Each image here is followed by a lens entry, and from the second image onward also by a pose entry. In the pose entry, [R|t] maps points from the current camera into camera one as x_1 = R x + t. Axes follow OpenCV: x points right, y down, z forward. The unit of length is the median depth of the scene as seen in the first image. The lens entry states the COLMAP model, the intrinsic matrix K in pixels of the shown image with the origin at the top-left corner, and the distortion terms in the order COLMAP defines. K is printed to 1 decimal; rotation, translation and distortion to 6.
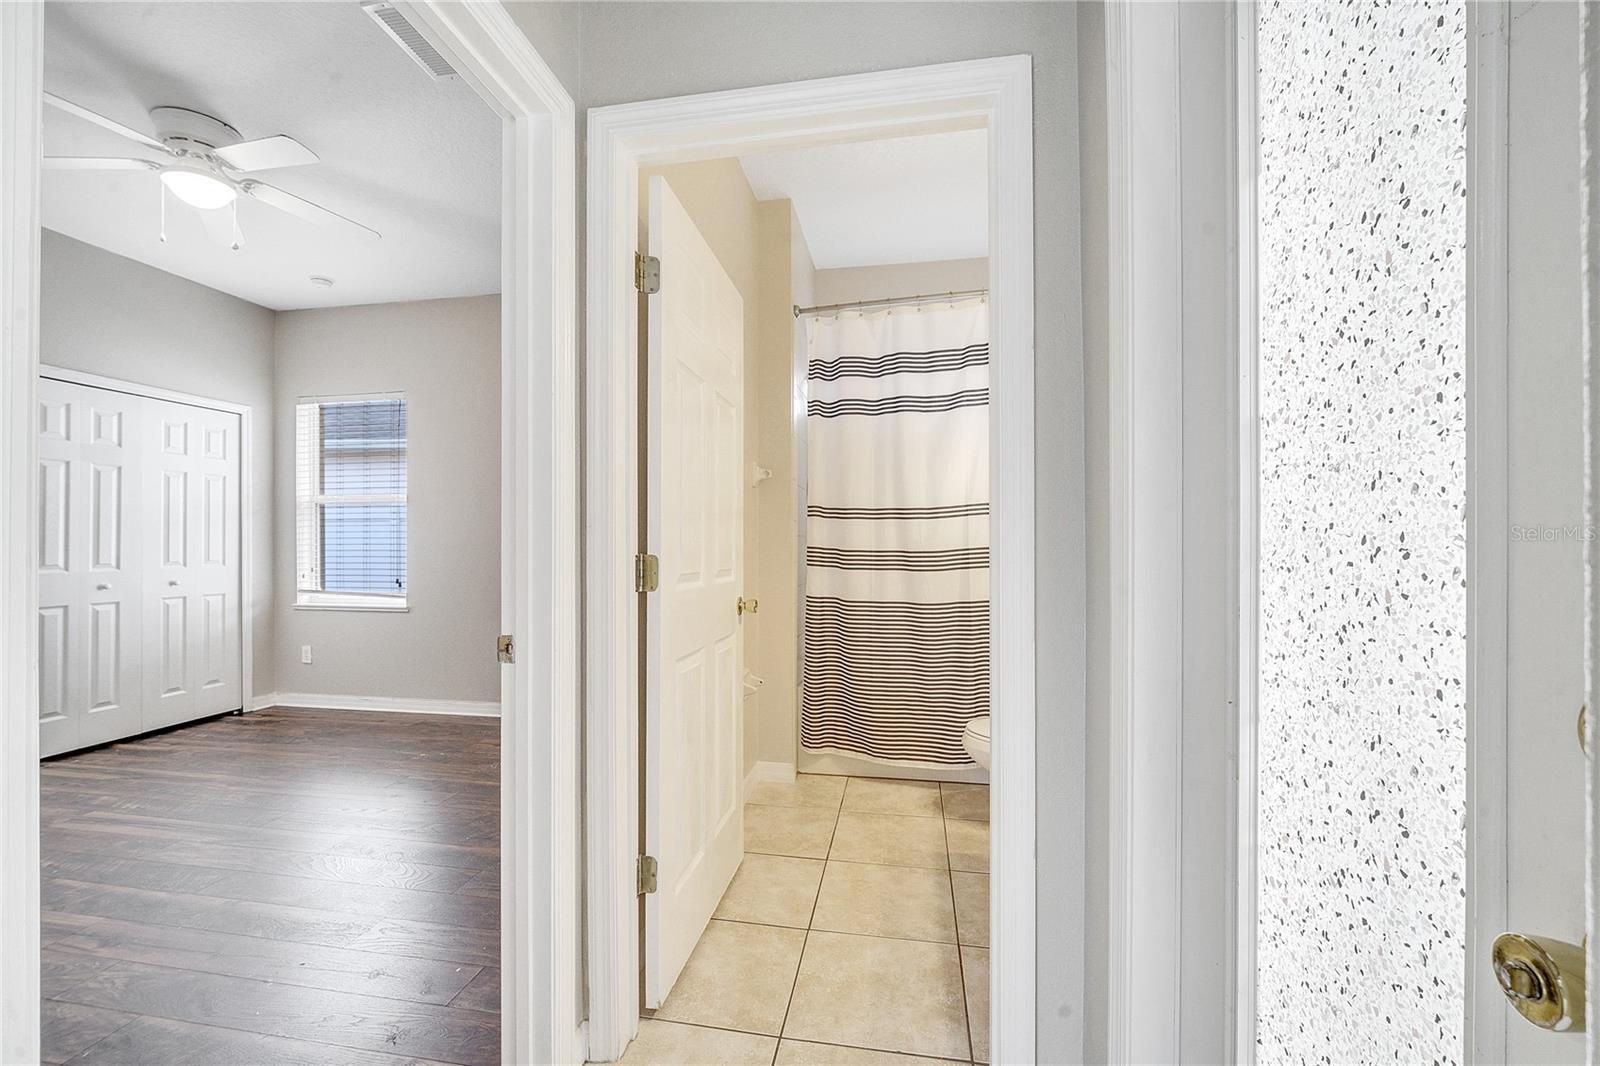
lens RADIAL K [[661.2, 0, 795.8], [0, 661.2, 541.8], [0, 0, 1]] dist [-0.009984, 0.001482]
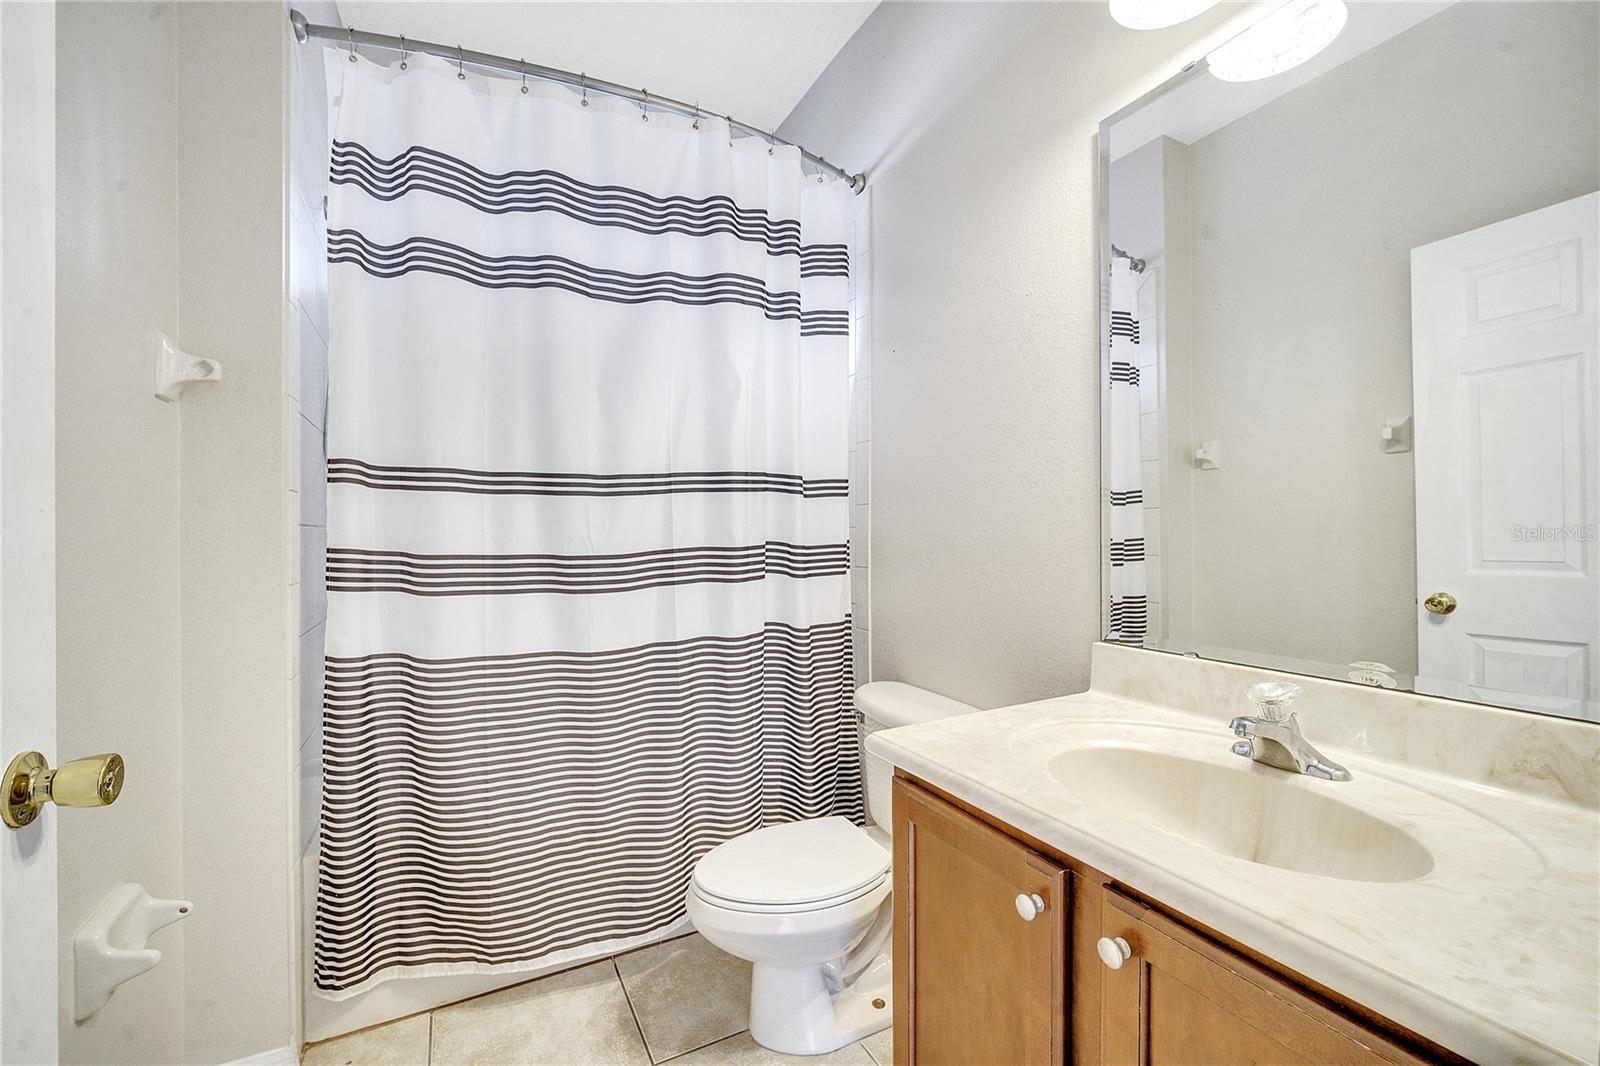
lens RADIAL K [[661.2, 0, 802.9], [0, 661.2, 542.0], [0, 0, 1]] dist [-0.009984, 0.001482]
pose [[0.791490, -0.002976, 0.611175, -0.000025], [-0.005232, 0.999919, 0.011645, -0.004049], [-0.611159, -0.012414, 0.791410, 0.447658]]
